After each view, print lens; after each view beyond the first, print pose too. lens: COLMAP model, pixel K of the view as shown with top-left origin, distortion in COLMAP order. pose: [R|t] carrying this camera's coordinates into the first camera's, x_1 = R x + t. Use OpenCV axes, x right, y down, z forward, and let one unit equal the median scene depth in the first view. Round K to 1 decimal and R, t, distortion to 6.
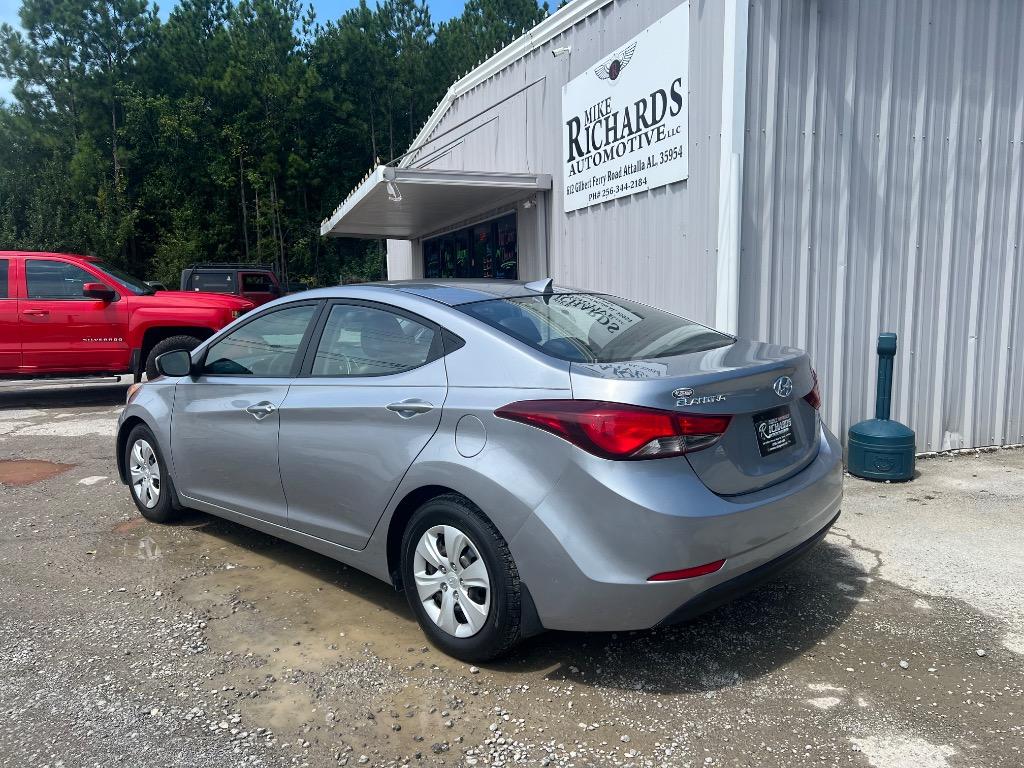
lens RADIAL K [[770.2, 0, 508.2], [0, 770.2, 386.8], [0, 0, 1]] dist [0.039924, -0.045941]
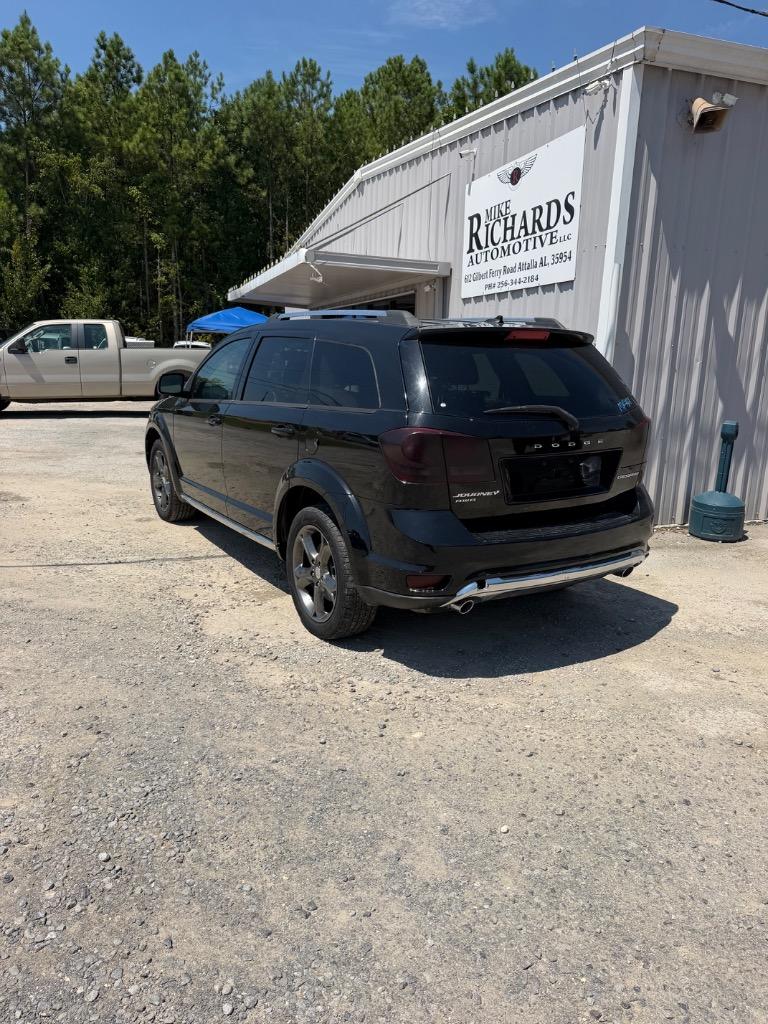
lens RADIAL K [[734.4, 0, 381.1], [0, 734.4, 496.9], [0, 0, 1]] dist [0.032544, -0.035900]
pose [[0.998731, 0.050244, 0.003444, -0.035197], [-0.050362, 0.996568, 0.065692, -0.000646], [-0.000132, -0.065782, 0.997834, -0.099768]]
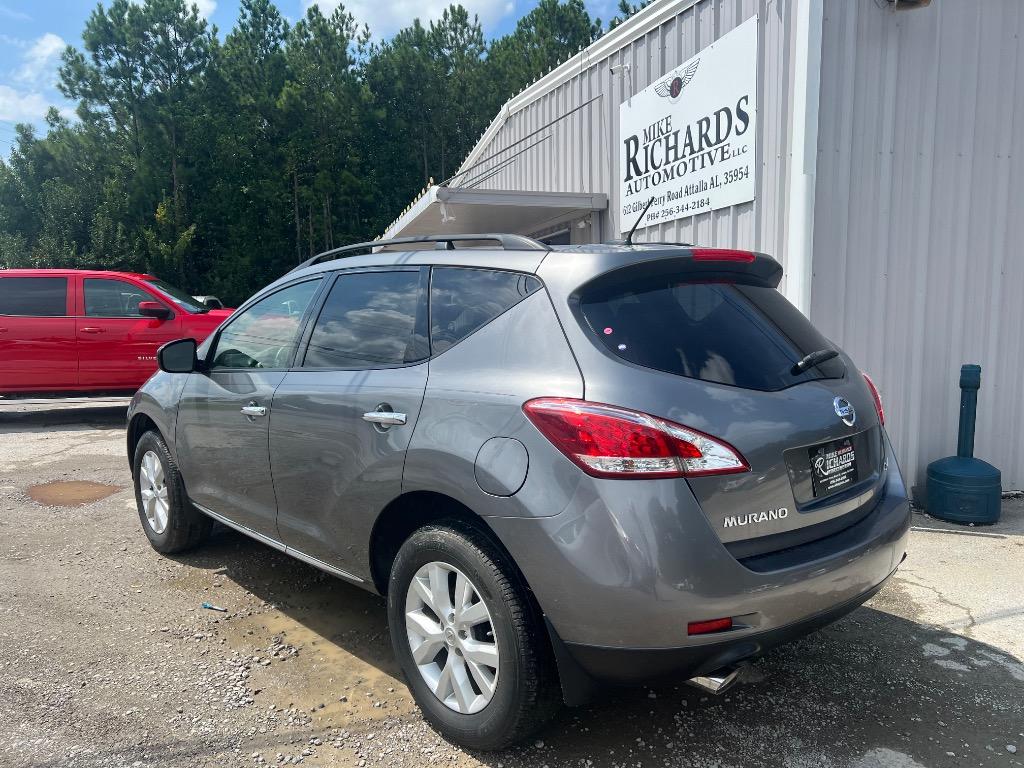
lens RADIAL K [[770.2, 0, 517.3], [0, 770.2, 387.9], [0, 0, 1]] dist [0.039924, -0.045941]
pose [[0.998737, 0.010820, -0.049068, -0.007907], [-0.011634, 0.999799, -0.016333, -0.013666], [0.048881, 0.016883, 0.998662, 0.026293]]
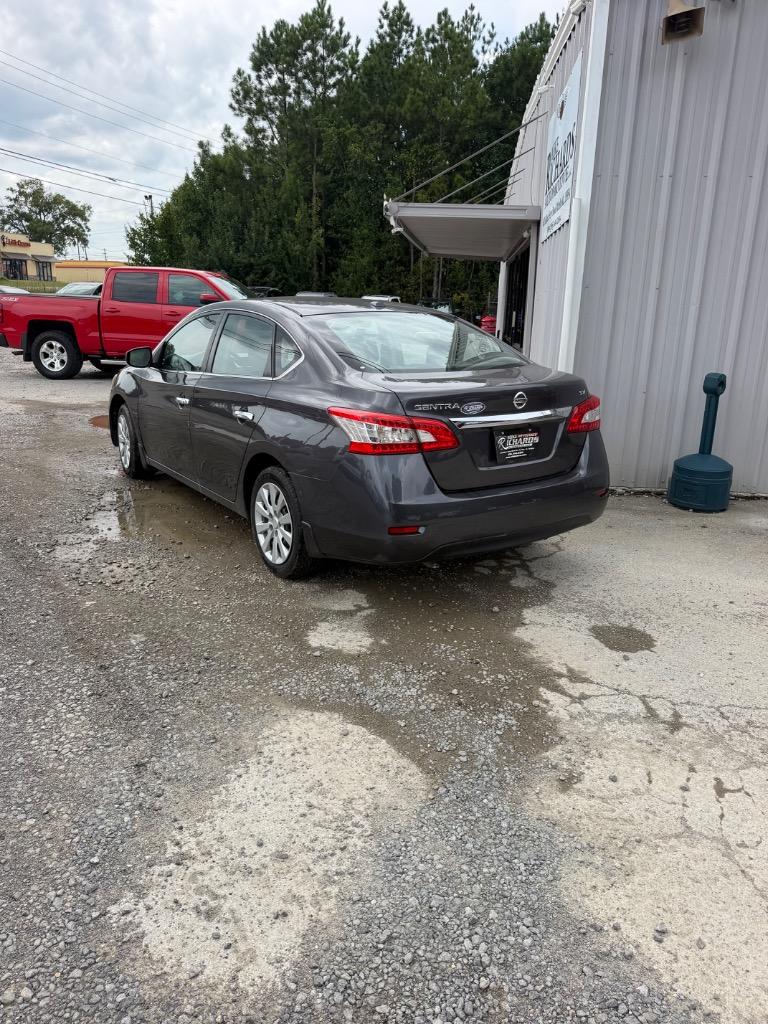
lens RADIAL K [[723.4, 0, 375.5], [0, 723.4, 511.7], [0, 0, 1]] dist [0.035099, -0.058611]
pose [[0.906443, 0.157537, -0.391846, 0.321102], [-0.096489, 0.980534, 0.171007, -0.007416], [0.411158, -0.117199, 0.903998, -0.072853]]
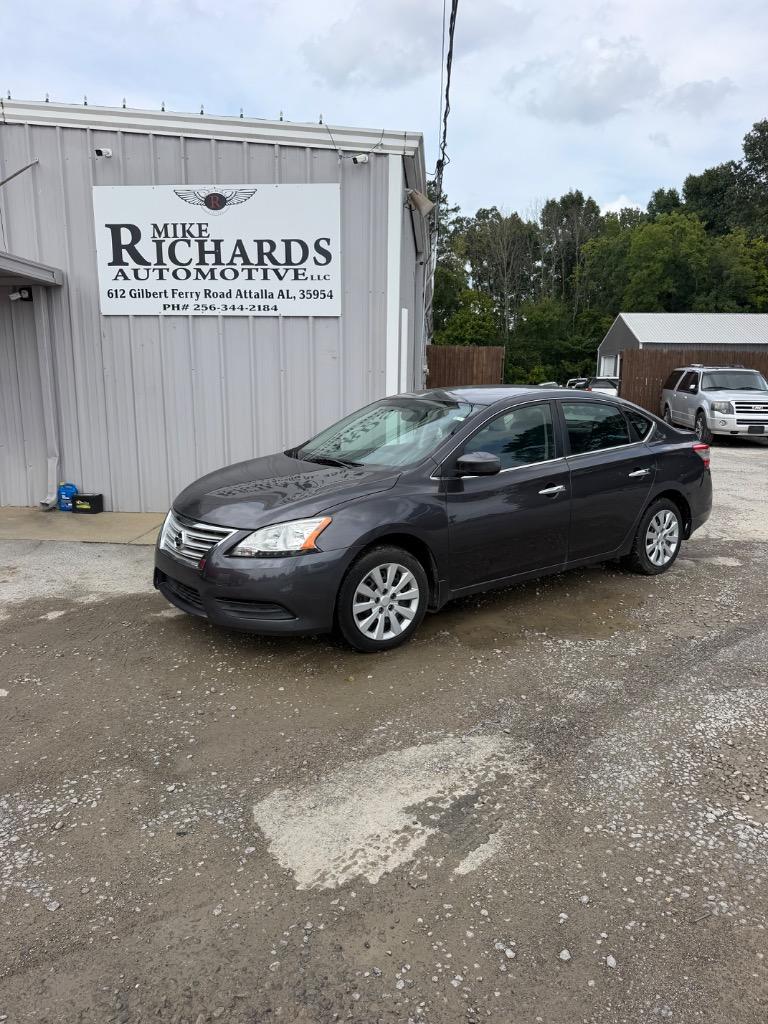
lens RADIAL K [[723.4, 0, 387.1], [0, 723.4, 505.7], [0, 0, 1]] dist [0.035099, -0.058611]
pose [[0.360984, -0.135198, 0.922720, -0.715732], [0.101082, 0.989279, 0.105406, -0.047752], [-0.927078, 0.055221, 0.370780, 0.346979]]
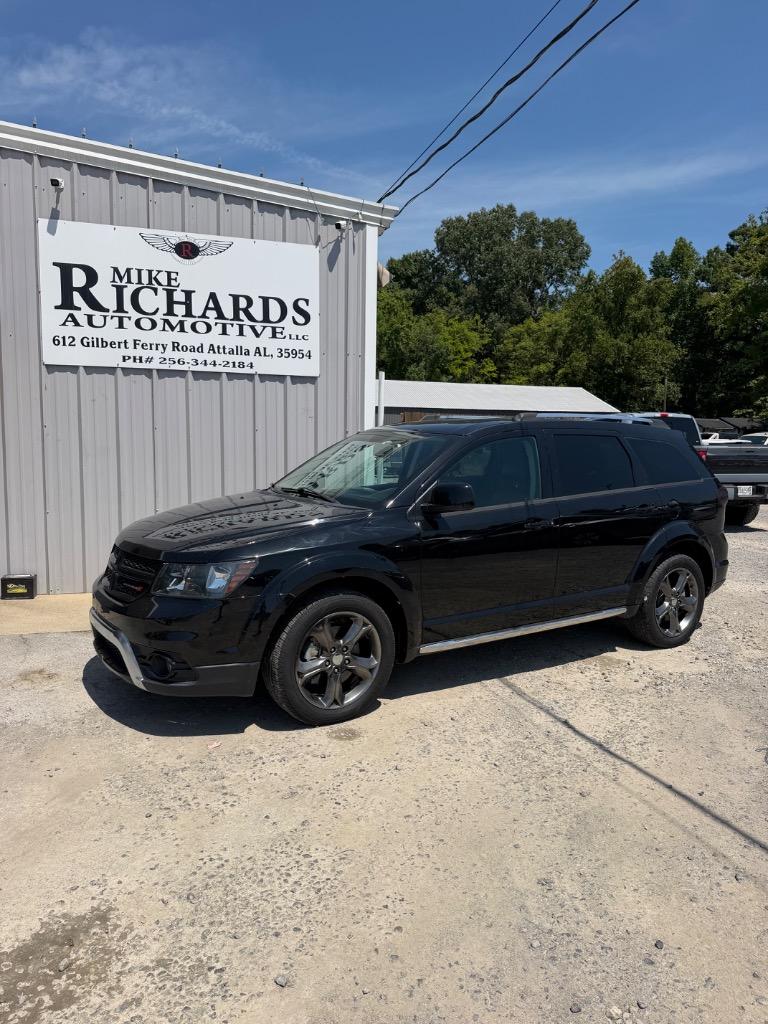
lens RADIAL K [[723.4, 0, 393.6], [0, 723.4, 507.6], [0, 0, 1]] dist [0.035099, -0.058611]
pose [[-0.024829, -0.069101, 0.997301, -0.773872], [0.111983, 0.991137, 0.071462, -0.088038], [-0.993400, 0.113455, -0.016870, 0.681143]]
